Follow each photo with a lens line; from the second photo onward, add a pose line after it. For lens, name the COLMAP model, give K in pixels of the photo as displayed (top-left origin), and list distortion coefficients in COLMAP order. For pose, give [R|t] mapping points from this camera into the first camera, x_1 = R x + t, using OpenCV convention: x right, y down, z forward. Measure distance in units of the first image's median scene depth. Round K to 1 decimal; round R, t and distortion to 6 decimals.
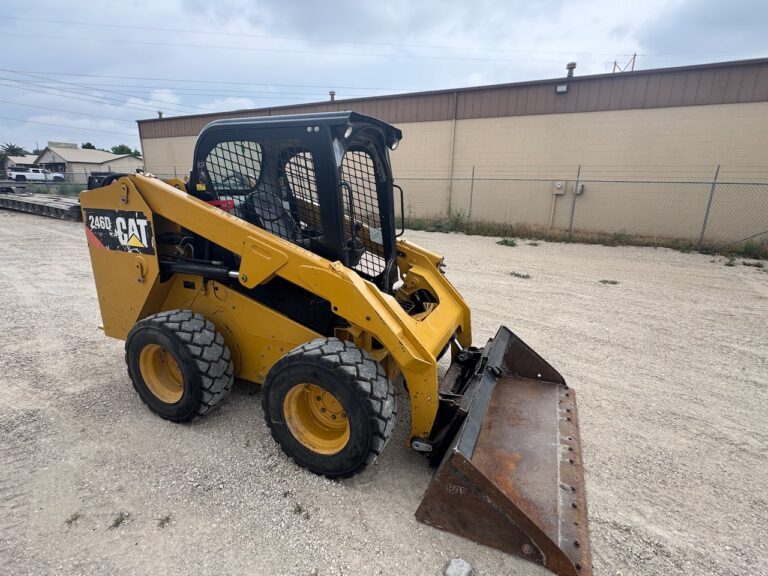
lens RADIAL K [[379.0, 0, 381.5], [0, 379.0, 292.1], [0, 0, 1]] dist [0.002623, -0.000801]
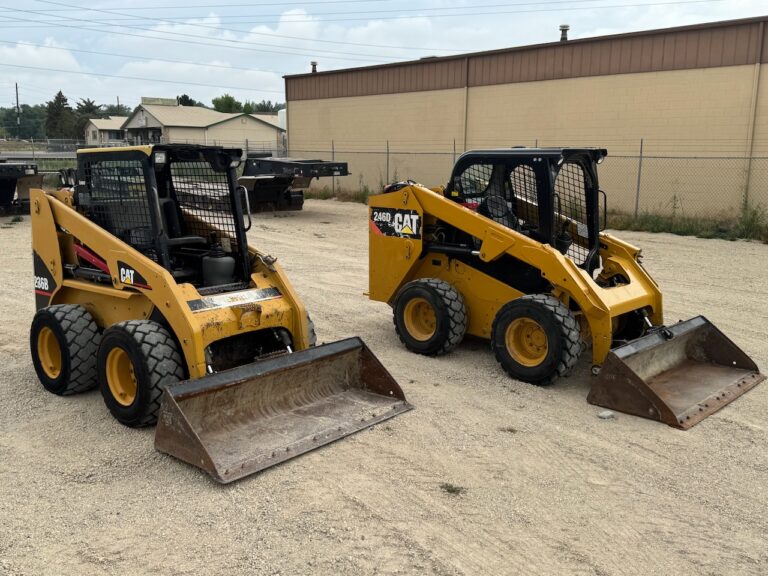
lens RADIAL K [[727.9, 0, 381.5], [0, 727.9, 290.7], [0, 0, 1]] dist [0.089900, 0.000000]
pose [[0.937779, 0.053235, -0.343126, 0.220804], [-0.083294, 0.993814, -0.073460, 0.299961], [0.337093, 0.097470, 0.936412, -1.562189]]
